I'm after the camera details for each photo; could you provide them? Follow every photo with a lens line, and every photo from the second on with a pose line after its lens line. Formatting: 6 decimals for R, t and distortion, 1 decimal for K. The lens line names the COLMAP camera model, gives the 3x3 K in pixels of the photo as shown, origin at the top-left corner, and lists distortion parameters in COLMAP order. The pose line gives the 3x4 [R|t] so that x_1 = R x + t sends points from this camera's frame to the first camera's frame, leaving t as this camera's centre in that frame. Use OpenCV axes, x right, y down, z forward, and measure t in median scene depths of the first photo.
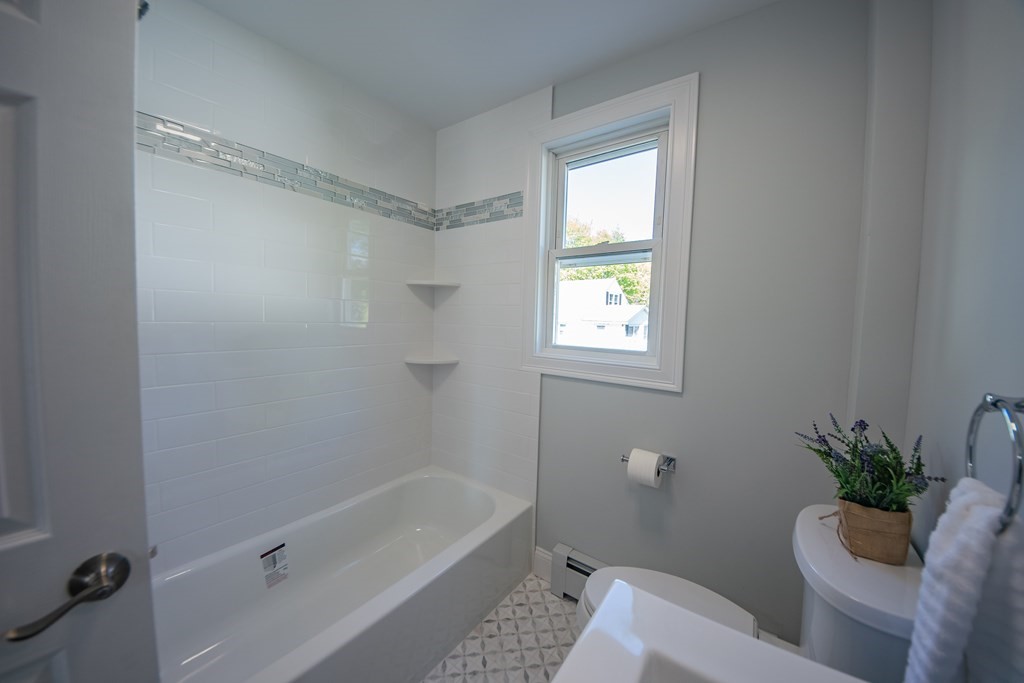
lens RADIAL K [[366.4, 0, 510.4], [0, 366.4, 337.3], [0, 0, 1]] dist [0.005579, -0.009308]
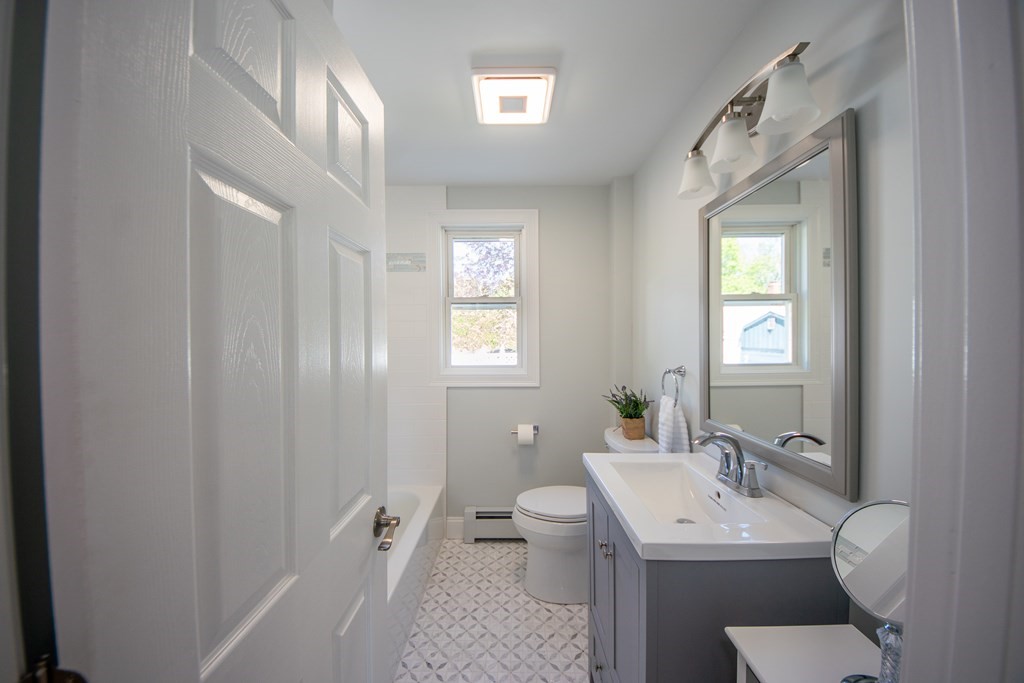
lens RADIAL K [[366.4, 0, 507.7], [0, 366.4, 335.1], [0, 0, 1]] dist [0.005579, -0.009308]
pose [[0.808085, -0.031544, 0.588221, -0.615586], [0.061532, 0.997623, -0.031032, -0.045314], [-0.585843, 0.061271, 0.808105, -0.301791]]
